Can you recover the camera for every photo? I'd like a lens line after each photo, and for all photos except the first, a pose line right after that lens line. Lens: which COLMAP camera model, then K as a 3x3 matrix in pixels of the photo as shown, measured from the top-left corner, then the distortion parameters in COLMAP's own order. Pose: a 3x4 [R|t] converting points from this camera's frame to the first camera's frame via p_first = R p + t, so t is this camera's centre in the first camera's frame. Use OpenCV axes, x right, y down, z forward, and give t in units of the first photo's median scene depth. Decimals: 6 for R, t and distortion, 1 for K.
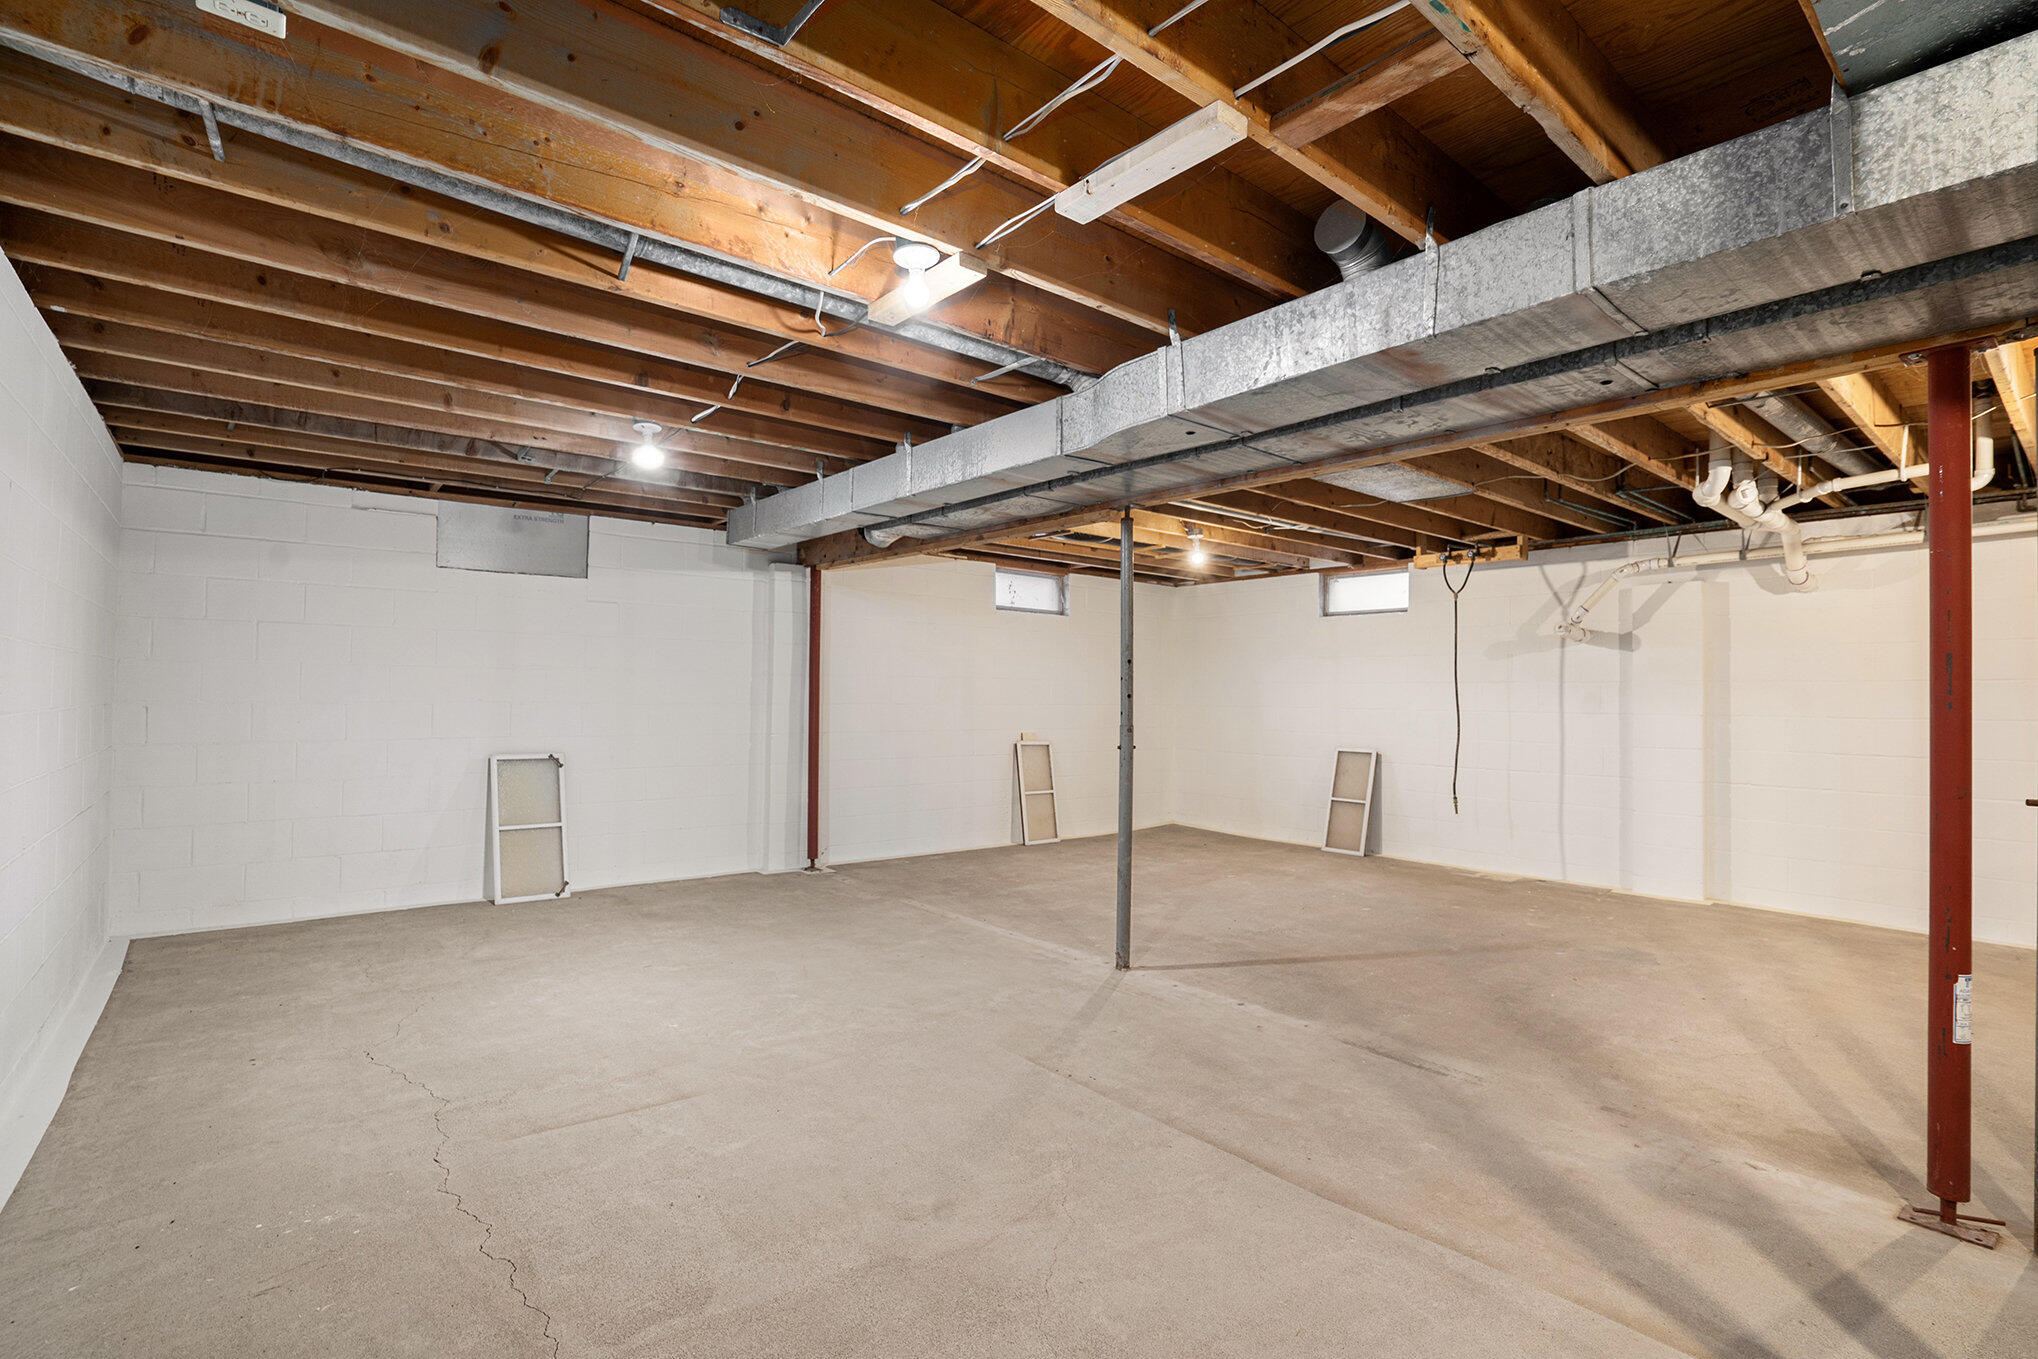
lens RADIAL K [[957.2, 0, 1018.8], [0, 957.2, 688.1], [0, 0, 1]] dist [-0.048604, 0.007050]
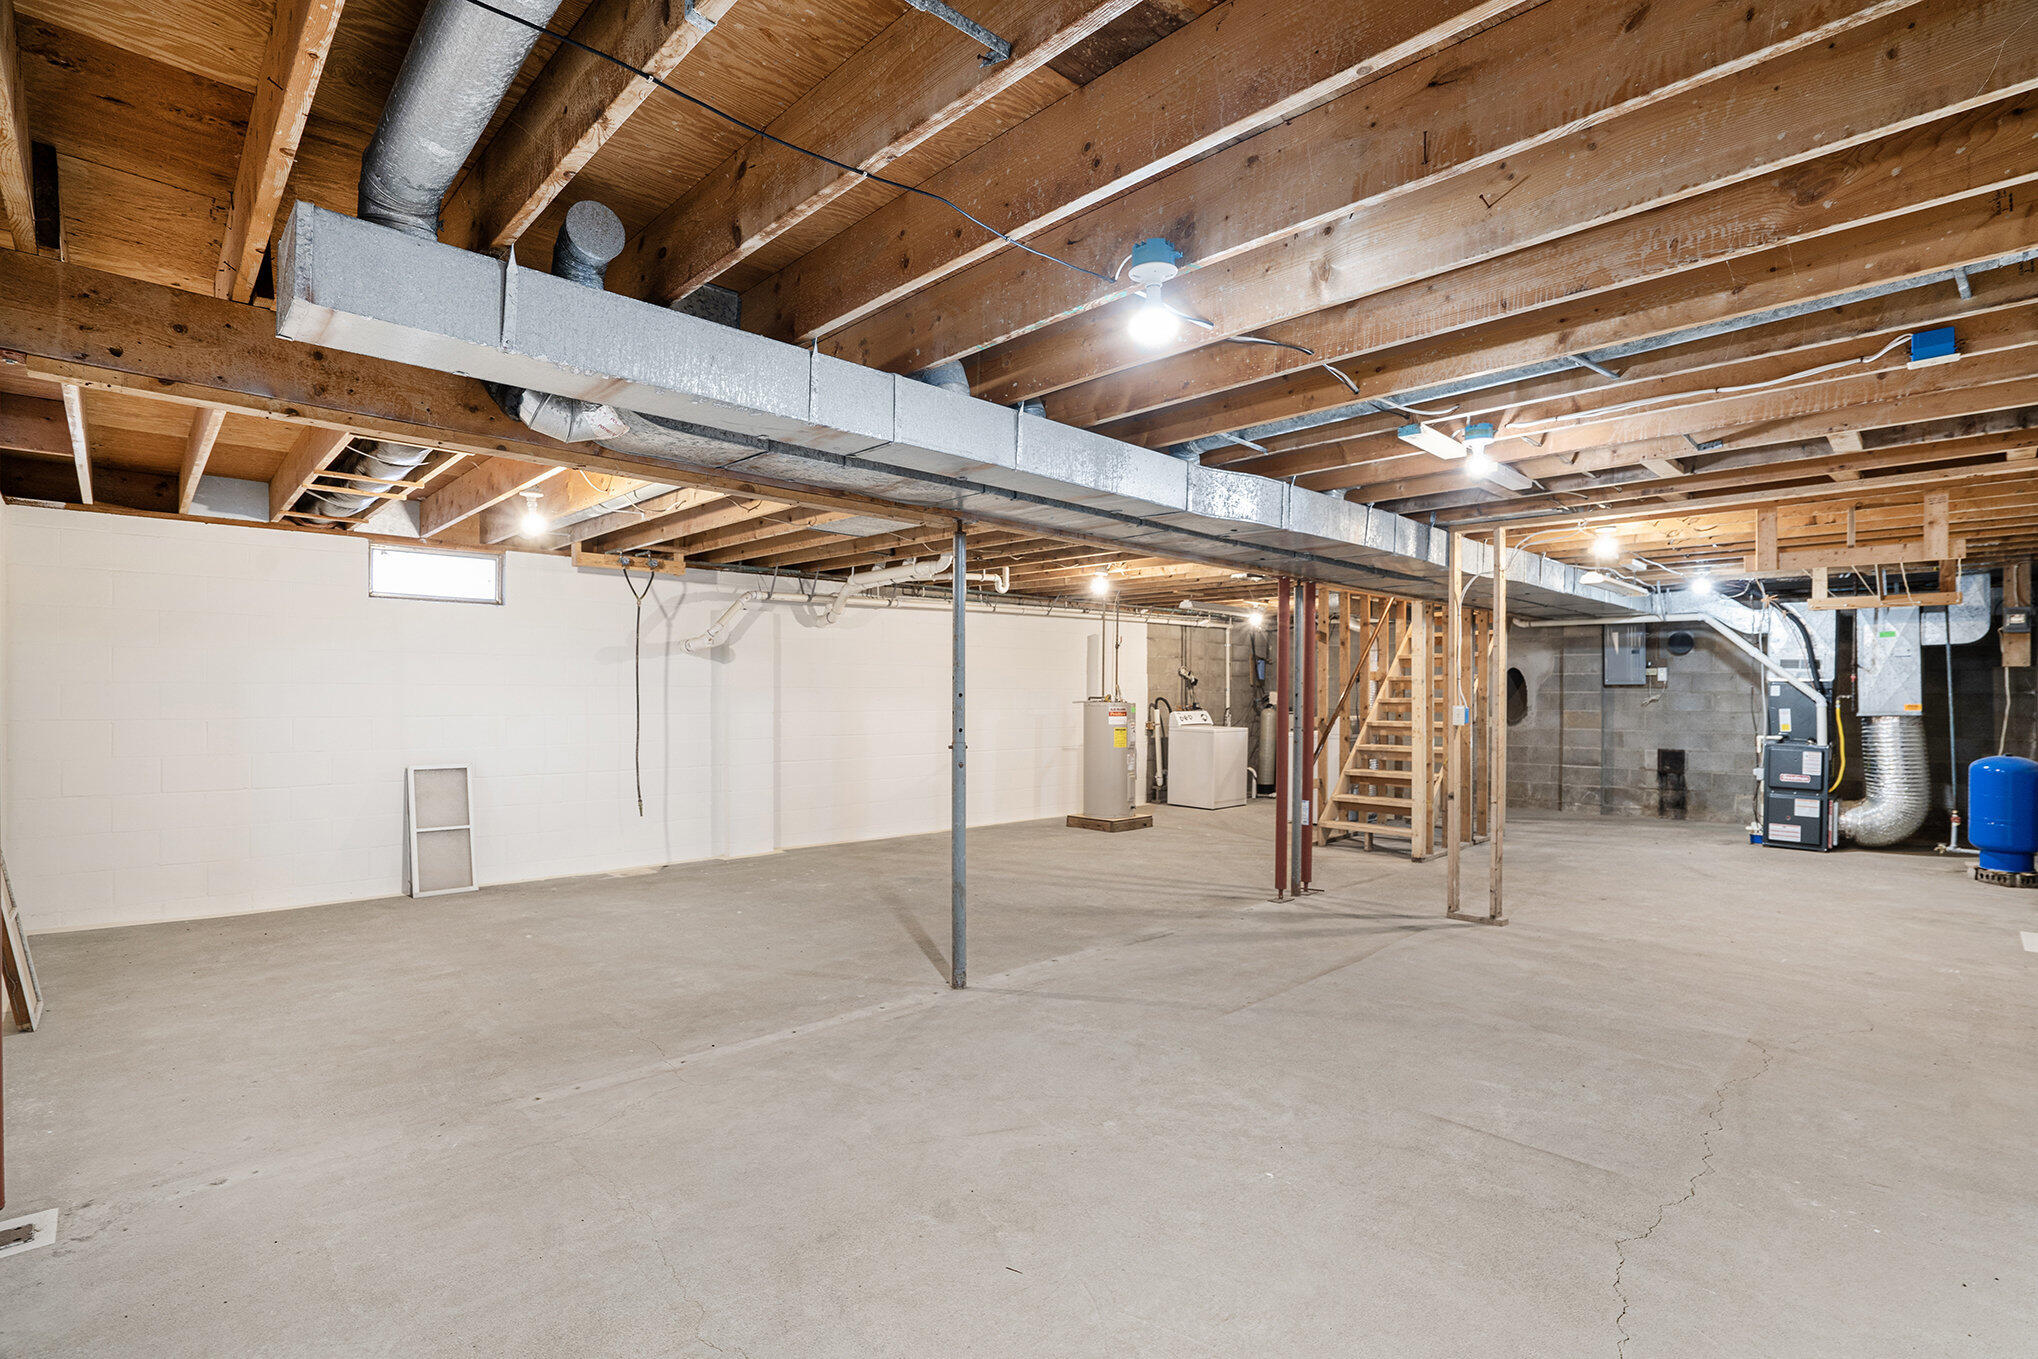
lens RADIAL K [[957.2, 0, 1020.6], [0, 957.2, 683.2], [0, 0, 1]] dist [-0.048604, 0.007050]
pose [[-0.092207, 0.004055, 0.995732, -1.046585], [-0.017545, 0.999830, -0.005697, -0.019866], [-0.995585, -0.017995, -0.092120, 1.226506]]
